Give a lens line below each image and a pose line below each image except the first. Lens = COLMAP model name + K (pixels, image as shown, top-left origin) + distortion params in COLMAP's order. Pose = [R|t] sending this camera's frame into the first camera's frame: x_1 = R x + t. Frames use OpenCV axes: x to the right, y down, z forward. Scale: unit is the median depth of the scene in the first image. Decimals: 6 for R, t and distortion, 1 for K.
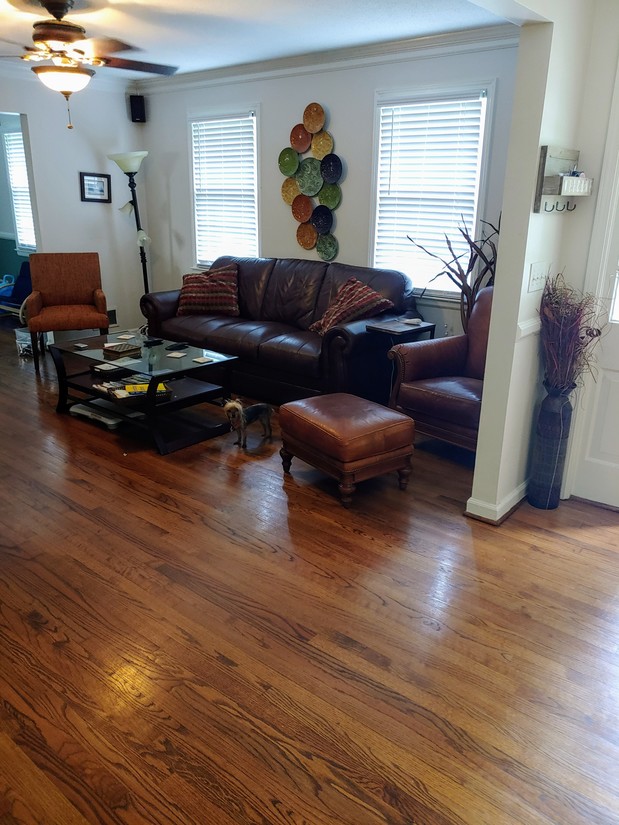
lens RADIAL K [[641.7, 0, 309.3], [0, 641.7, 412.6], [0, 0, 1]] dist [-0.002655, -0.003163]
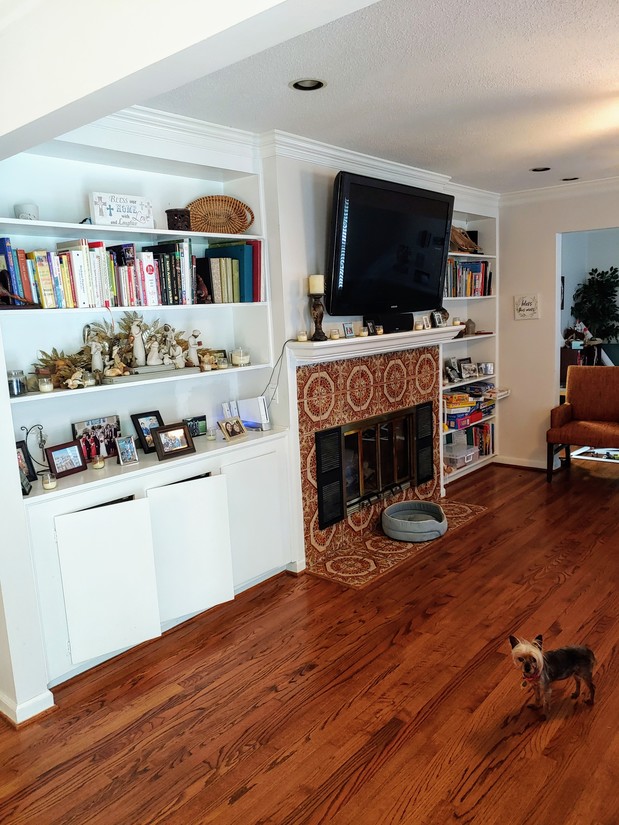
lens RADIAL K [[641.7, 0, 309.4], [0, 641.7, 413.9], [0, 0, 1]] dist [-0.002655, -0.003163]
pose [[-0.013062, 0.151164, -0.988422, 0.702279], [-0.278681, 0.948789, 0.148785, -0.315443], [0.960295, 0.277398, 0.029733, 0.873998]]
